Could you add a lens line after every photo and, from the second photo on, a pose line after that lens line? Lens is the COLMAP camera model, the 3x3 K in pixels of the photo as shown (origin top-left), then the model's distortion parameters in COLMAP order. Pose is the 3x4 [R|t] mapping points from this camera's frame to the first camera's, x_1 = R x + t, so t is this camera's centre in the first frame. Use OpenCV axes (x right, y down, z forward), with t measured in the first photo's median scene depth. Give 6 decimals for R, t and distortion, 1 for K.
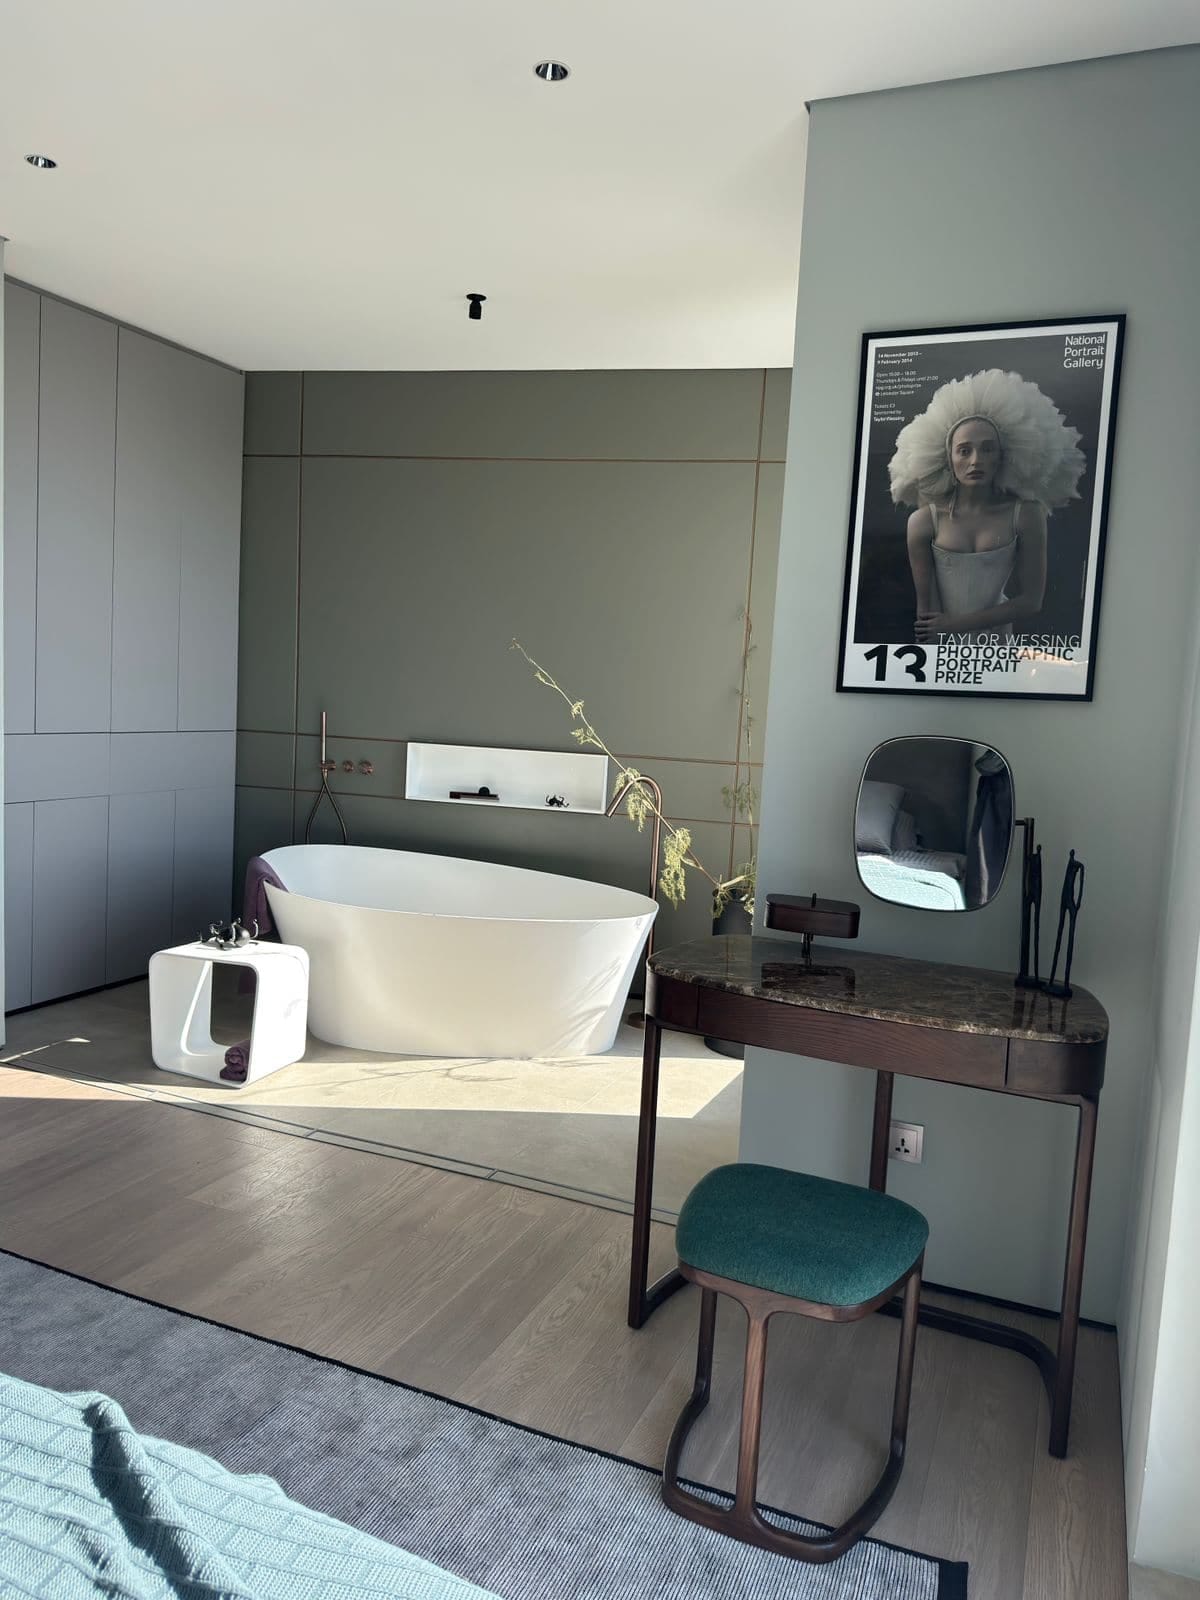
lens RADIAL K [[1207.9, 0, 600.0], [0, 1207.9, 800.0], [0, 0, 1]] dist [0.003345, 0.000729]
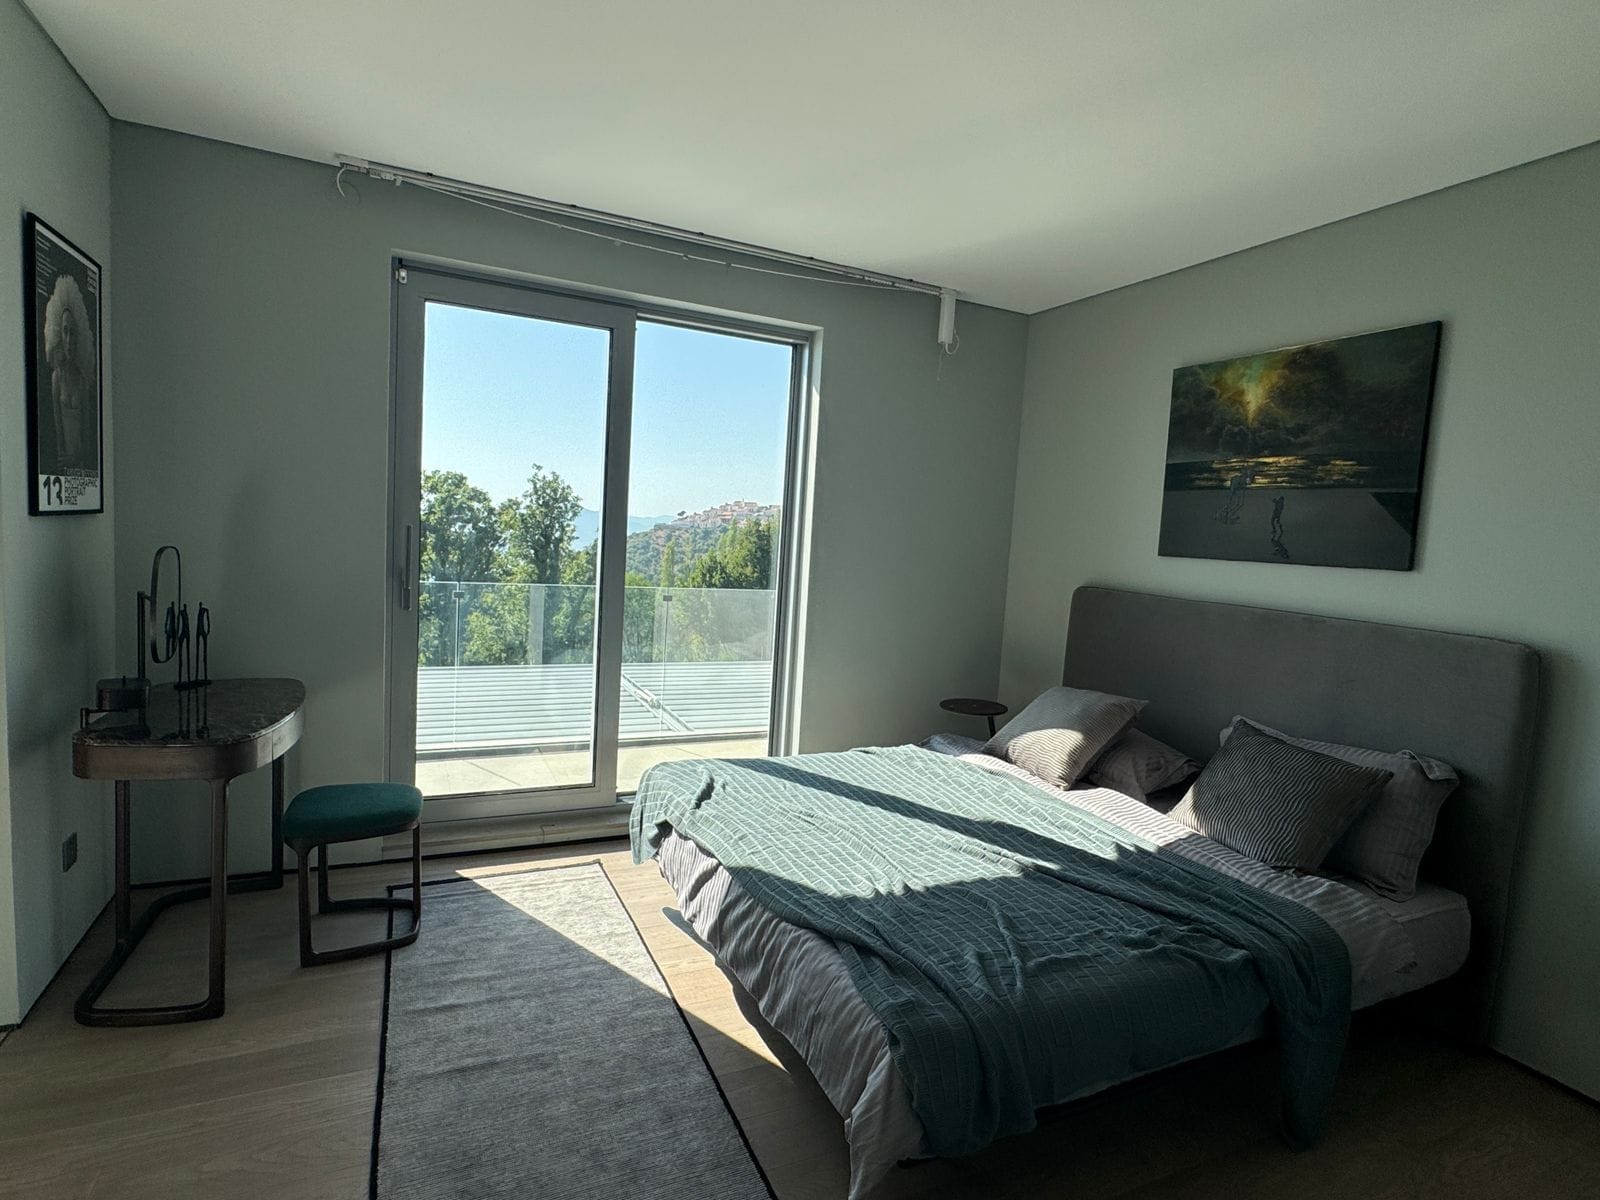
lens RADIAL K [[808.4, 0, 800.0], [0, 808.4, 600.0], [0, 0, 1]] dist [-0.000270, -0.000098]
pose [[-0.733497, -0.145579, 0.663919, -0.915940], [-0.029770, 0.982737, 0.182597, -0.181357], [-0.679040, 0.114170, -0.725169, 1.116156]]
